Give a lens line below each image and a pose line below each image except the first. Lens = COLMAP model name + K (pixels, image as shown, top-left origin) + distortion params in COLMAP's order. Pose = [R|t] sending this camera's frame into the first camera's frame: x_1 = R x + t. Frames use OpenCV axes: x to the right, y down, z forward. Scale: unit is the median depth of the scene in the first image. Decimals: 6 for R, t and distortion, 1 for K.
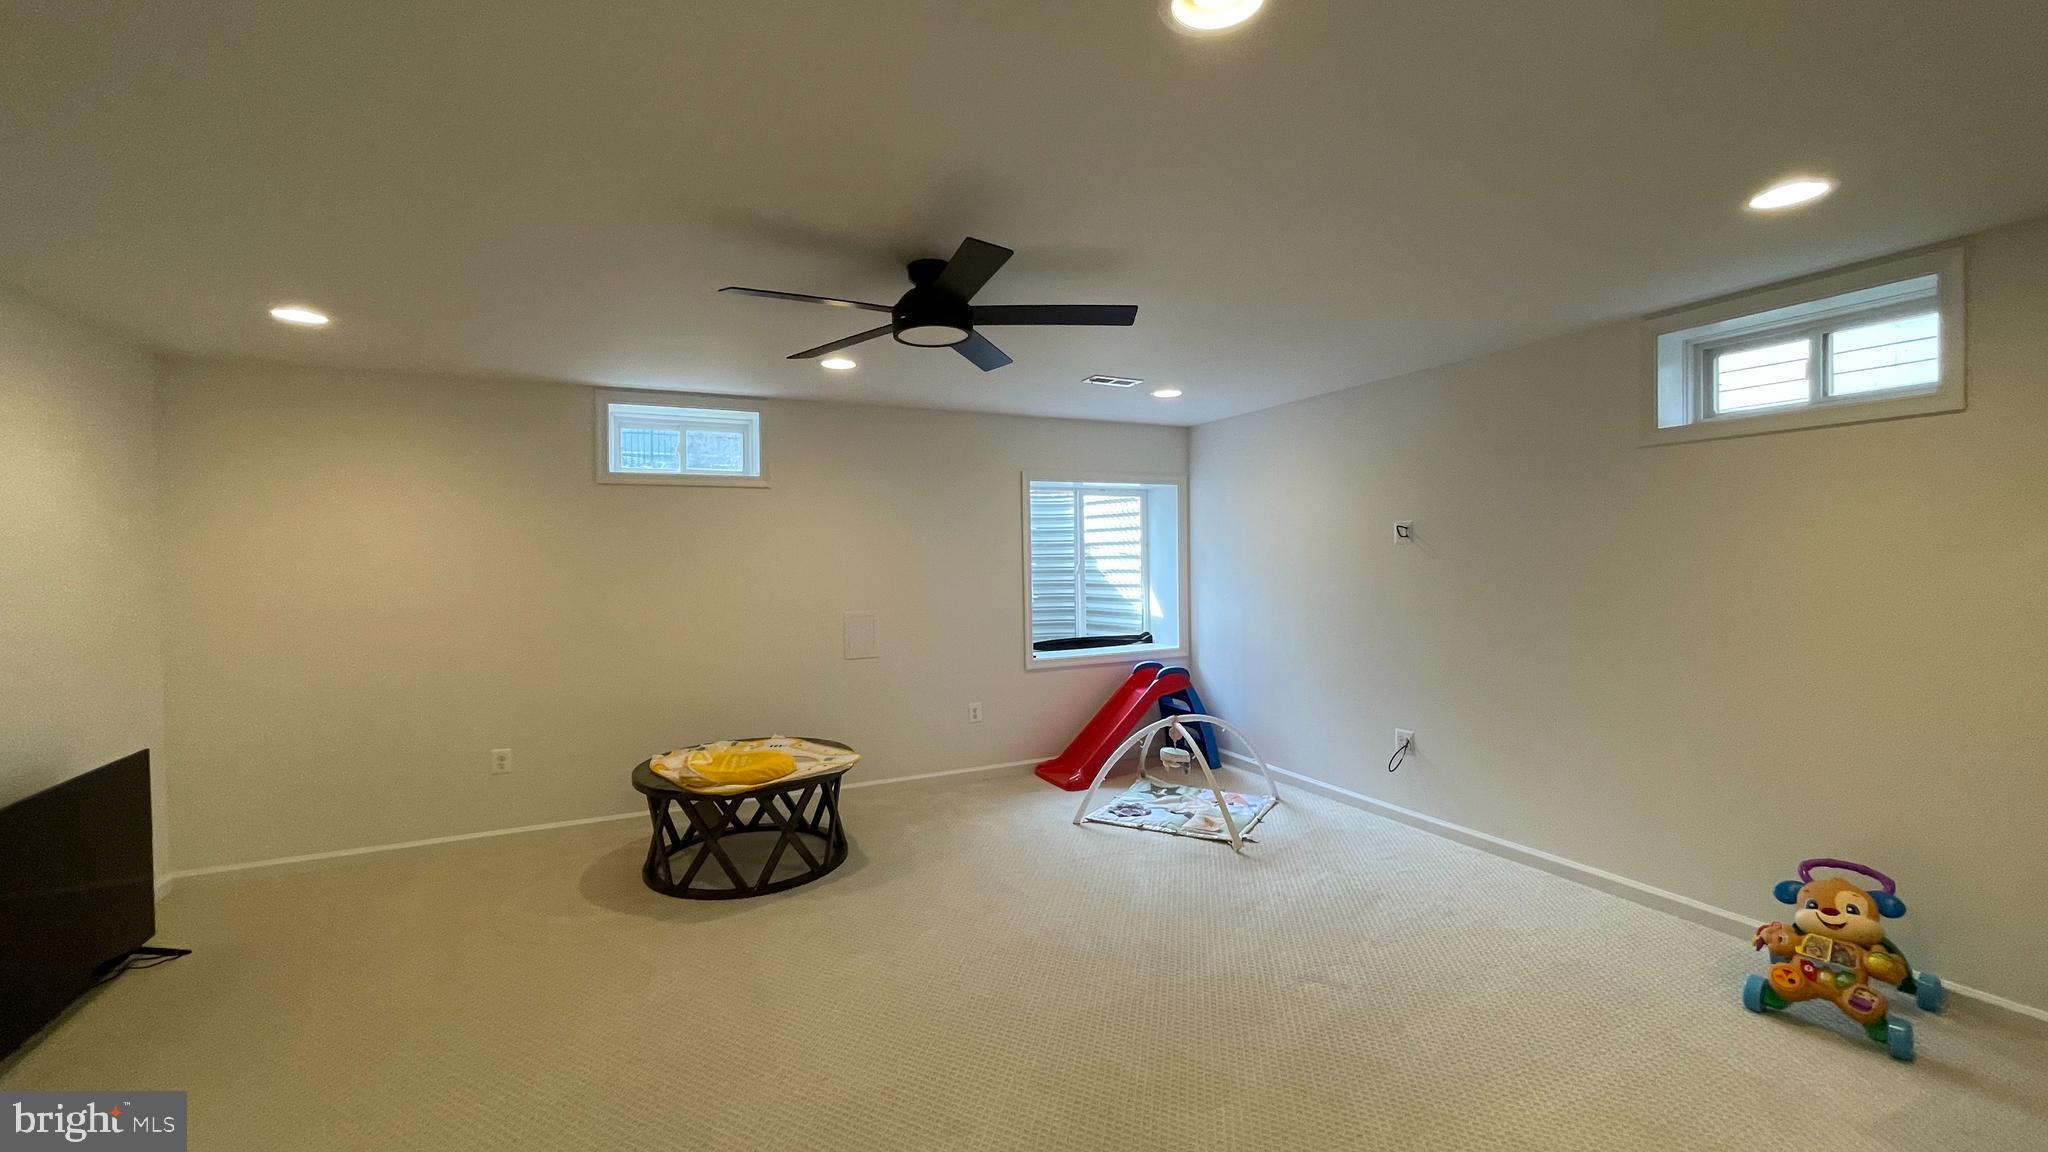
lens RADIAL K [[822.9, 0, 1022.0], [0, 822.9, 573.9], [0, 0, 1]] dist [0.001349, -0.000819]
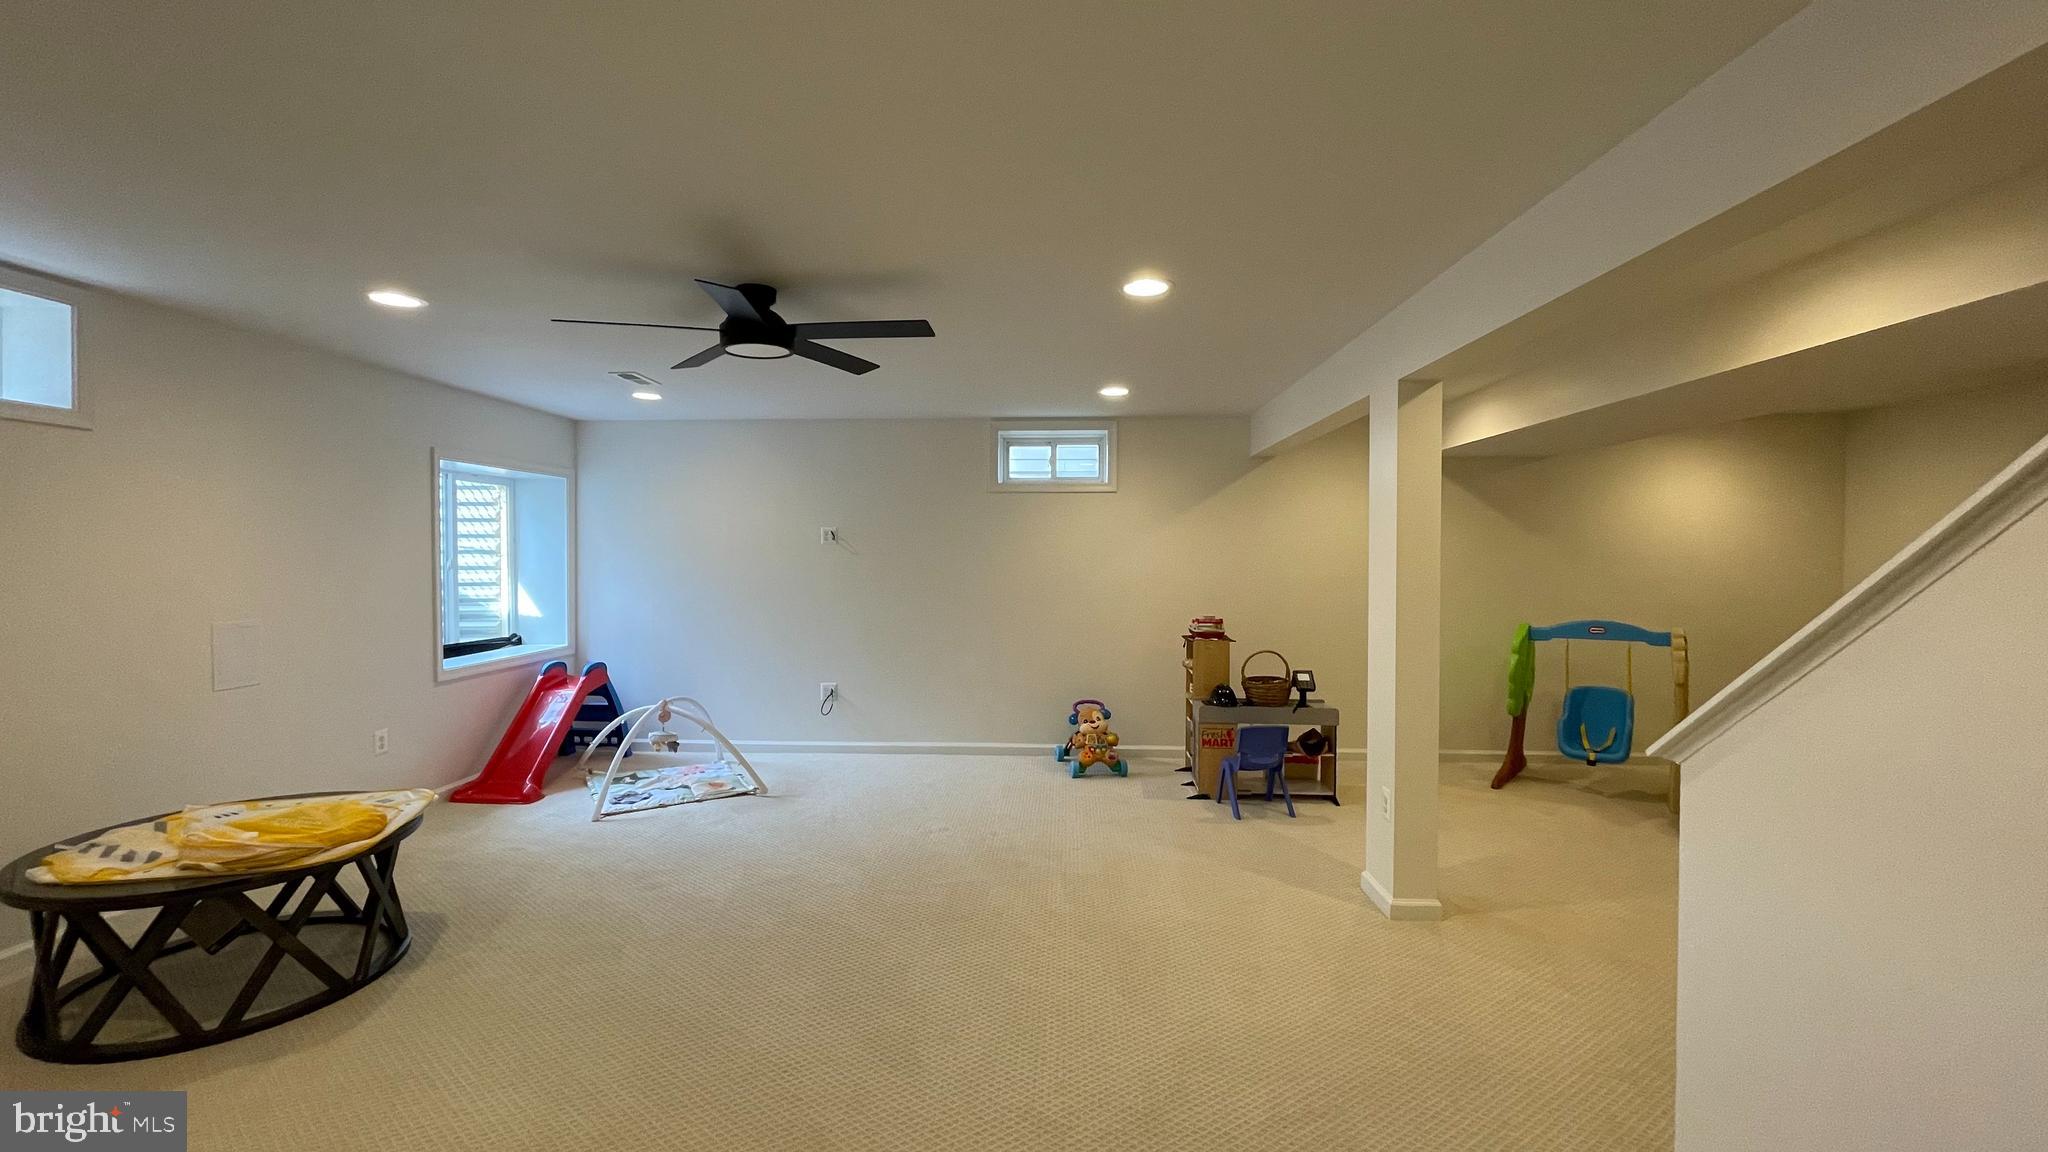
lens RADIAL K [[822.9, 0, 1028.4], [0, 822.9, 568.7], [0, 0, 1]] dist [0.001349, -0.000819]
pose [[0.473367, -0.000848, 0.880865, -0.464675], [0.010021, 0.999940, -0.004423, 0.009845], [-0.880808, 0.010921, 0.473347, 0.063484]]
